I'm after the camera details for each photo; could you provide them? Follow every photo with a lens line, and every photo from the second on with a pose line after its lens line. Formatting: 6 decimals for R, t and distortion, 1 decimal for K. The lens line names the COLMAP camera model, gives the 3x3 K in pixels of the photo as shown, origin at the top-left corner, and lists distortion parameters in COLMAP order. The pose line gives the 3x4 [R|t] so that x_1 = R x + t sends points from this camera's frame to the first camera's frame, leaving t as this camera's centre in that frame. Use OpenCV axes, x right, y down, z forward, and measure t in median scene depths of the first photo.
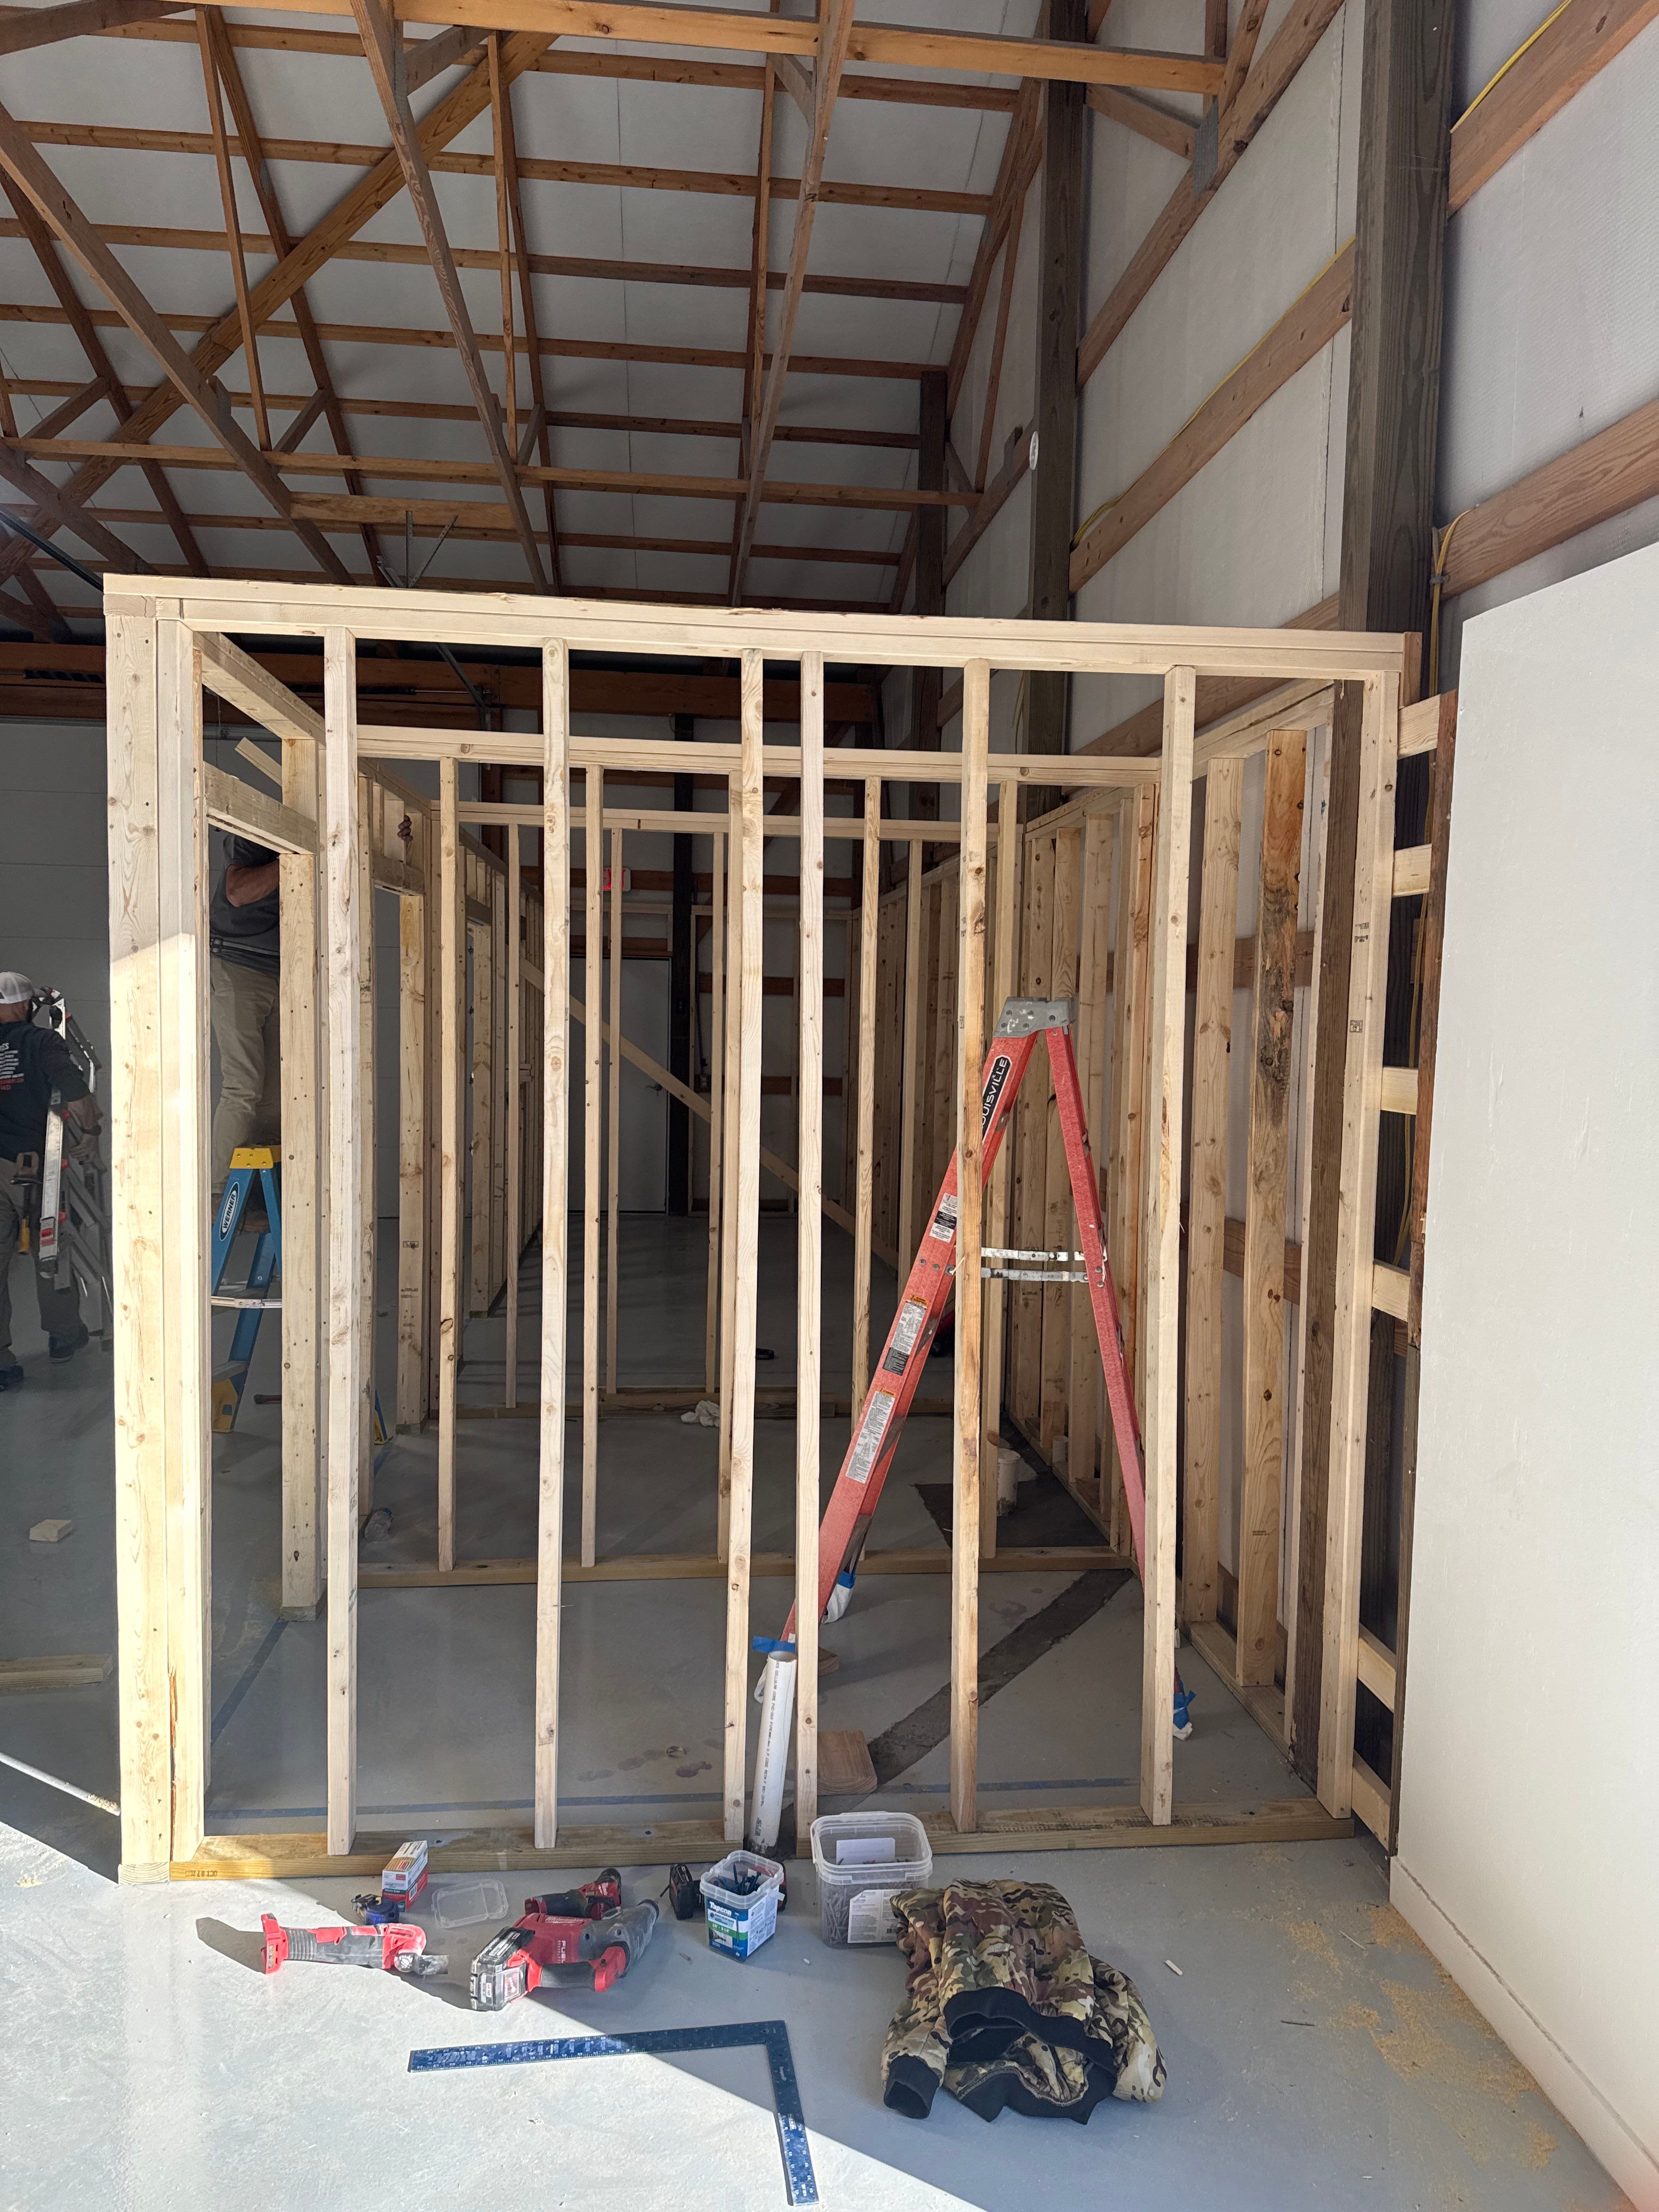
lens RADIAL K [[1566.8, 0, 830.9], [0, 1566.8, 1112.7], [0, 0, 1]] dist [0.059683, -0.109077]
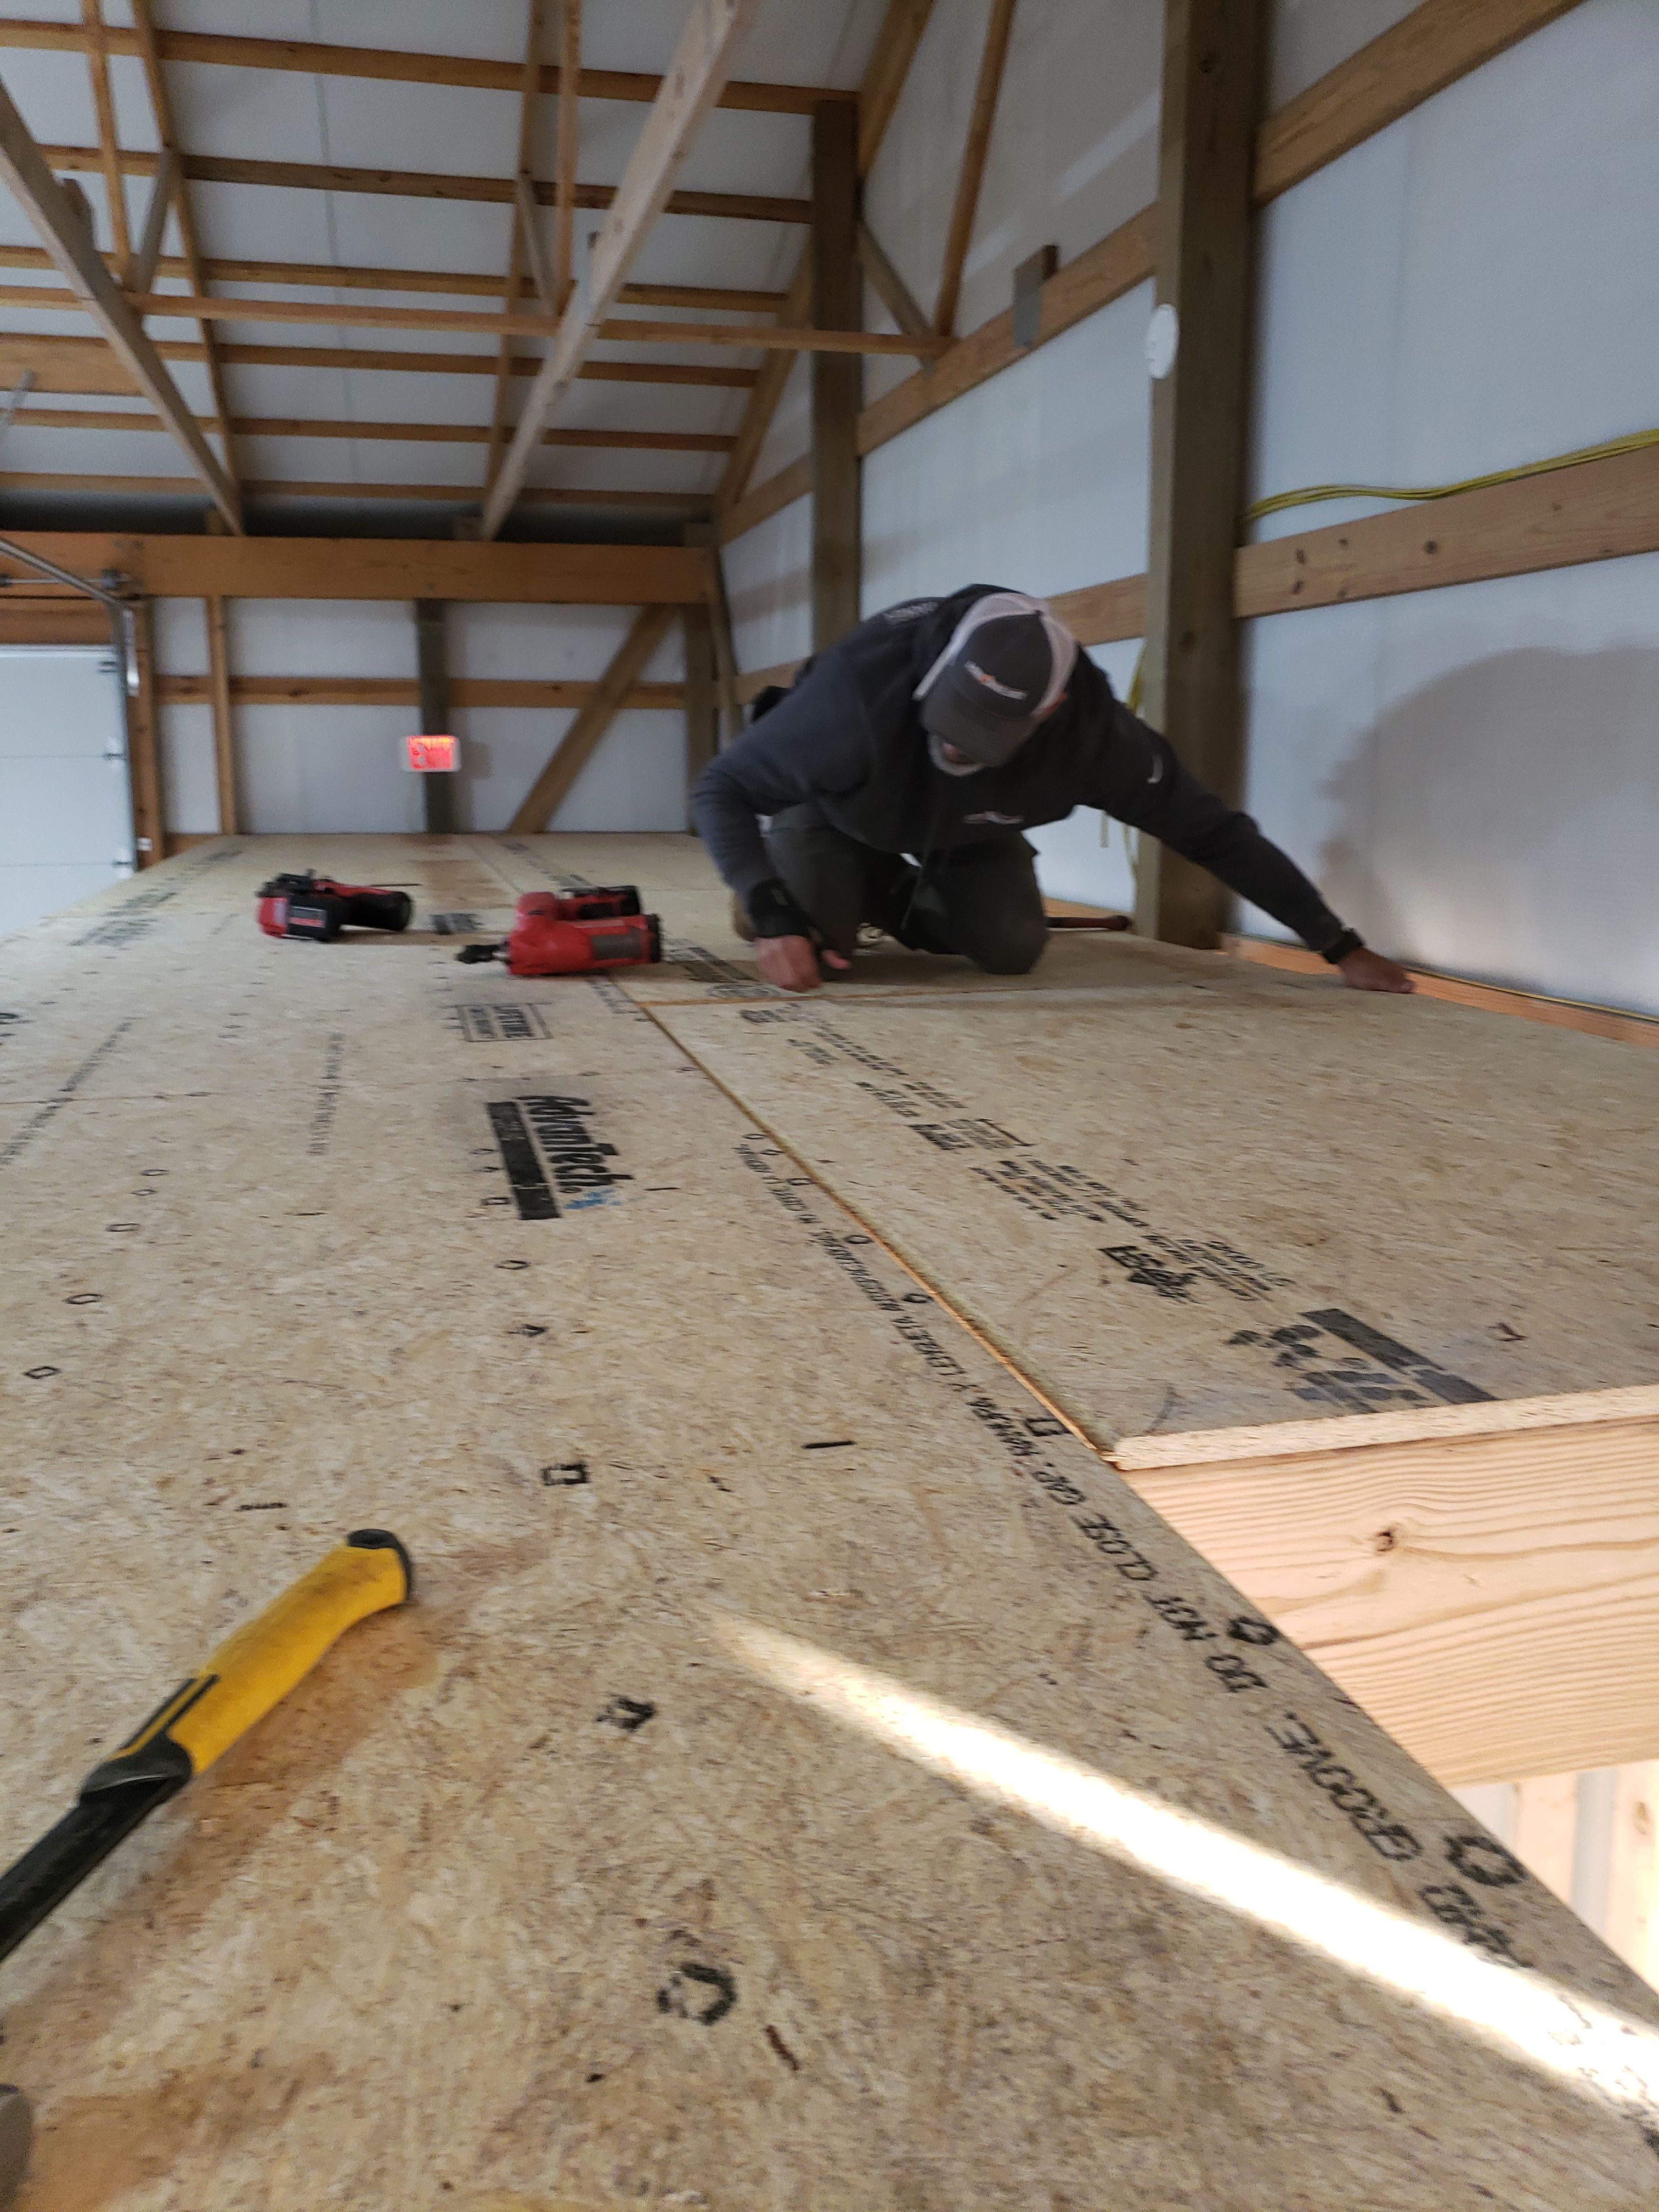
lens RADIAL K [[1726.6, 0, 787.6], [0, 1726.6, 1100.7], [0, 0, 1]] dist [-0.004366, -0.000065]
pose [[0.992184, -0.044830, 0.116453, -0.055196], [0.029776, 0.991336, 0.127934, -0.198552], [-0.121179, -0.123466, 0.984922, 0.344400]]
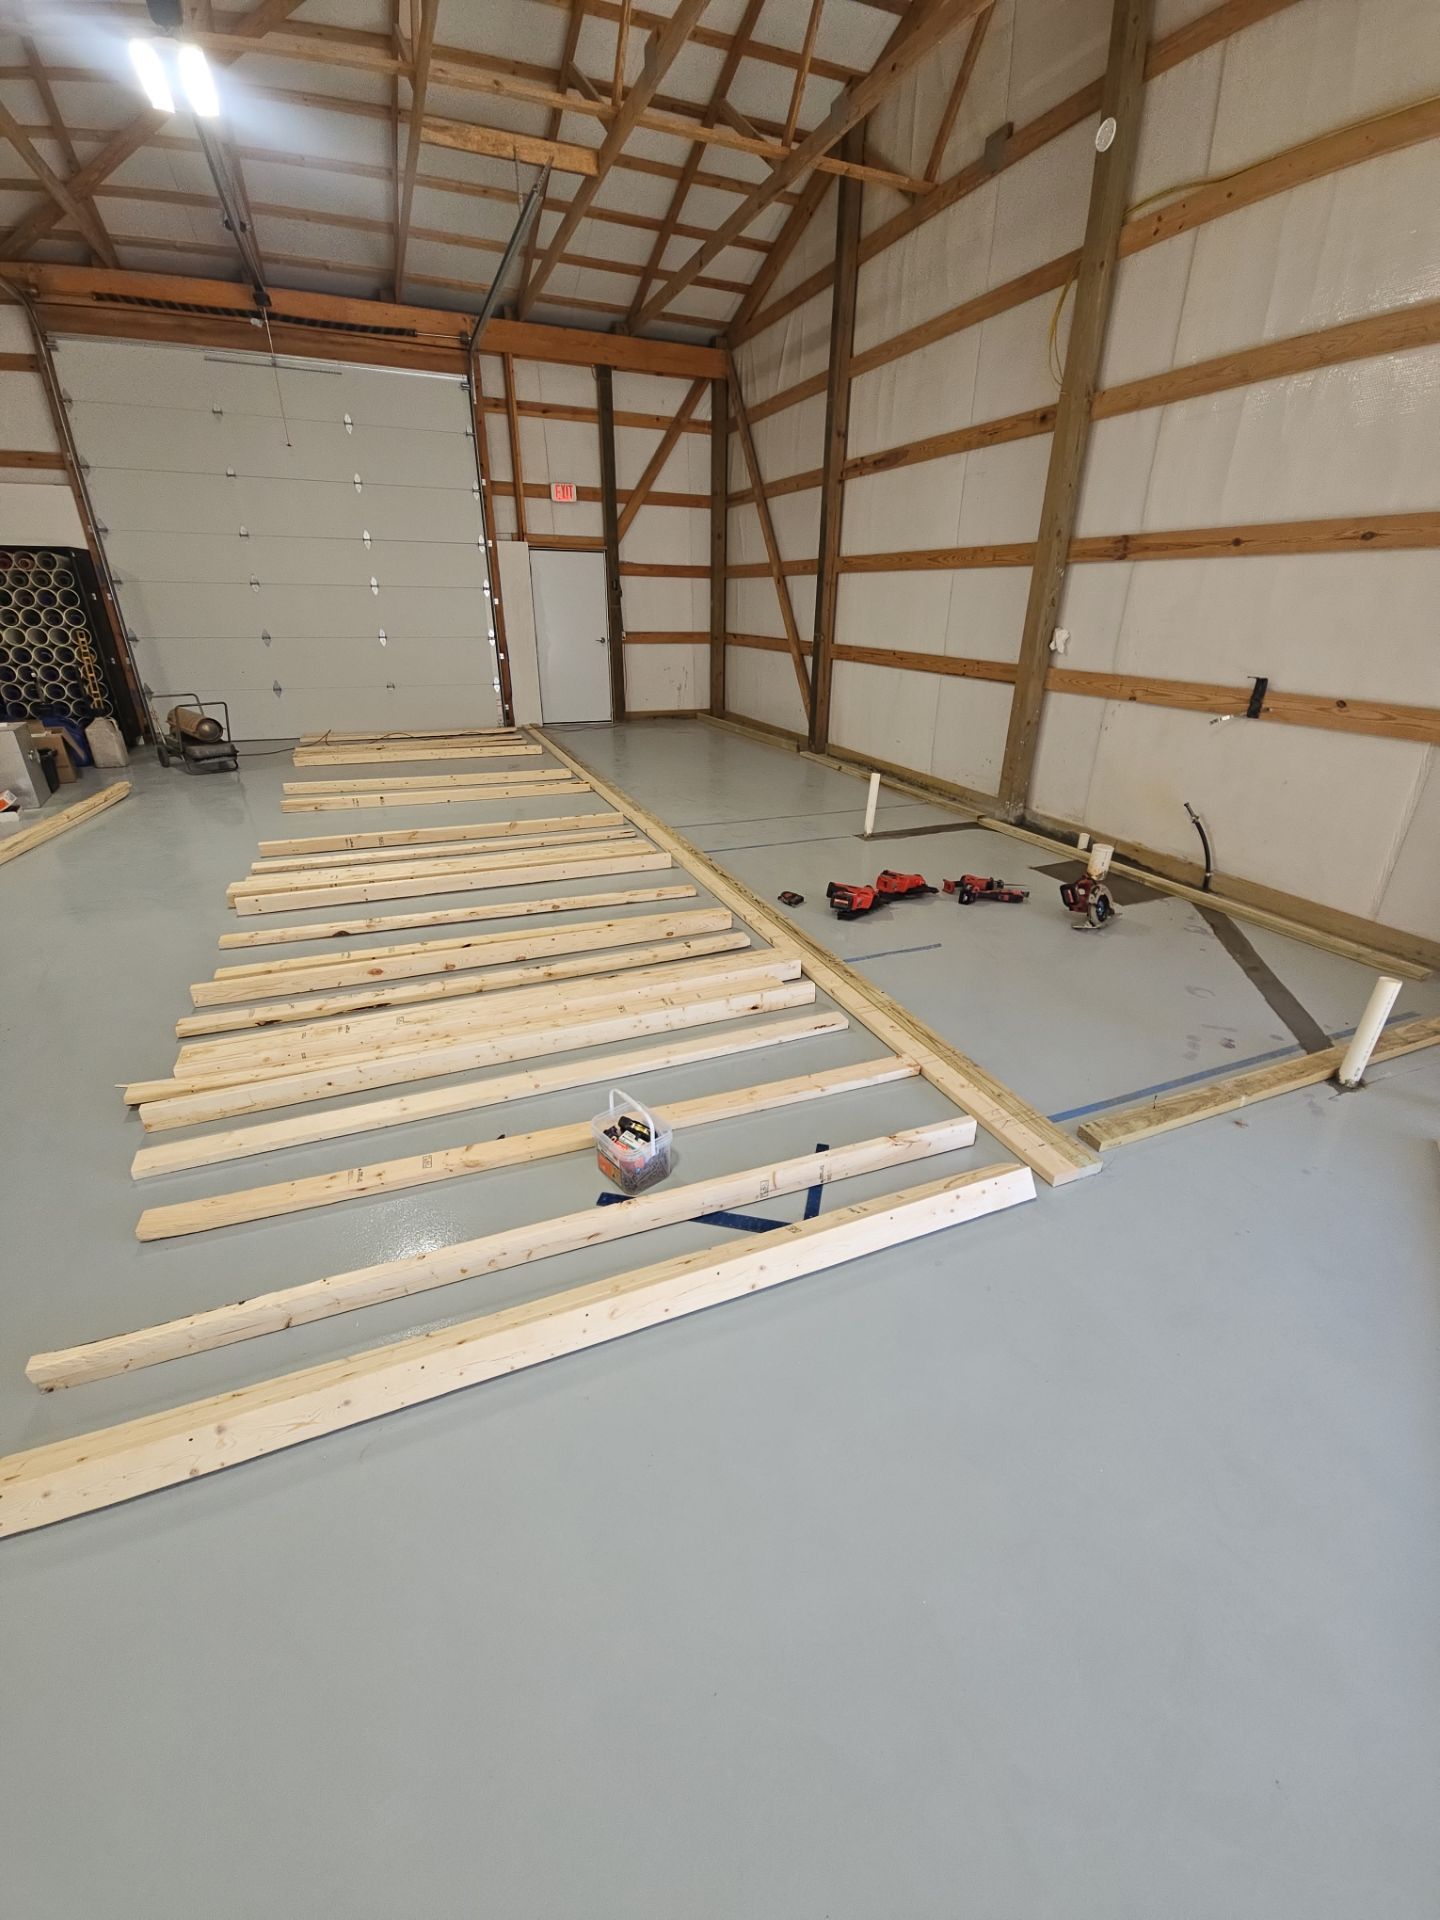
lens RADIAL K [[785.9, 0, 726.8], [0, 785.9, 953.9], [0, 0, 1]] dist [0.010590, -0.011113]
pose [[0.957936, -0.123828, 0.258891, -0.366765], [0.025240, 0.934977, 0.353810, 0.003734], [-0.285868, -0.332393, 0.898774, 0.188595]]
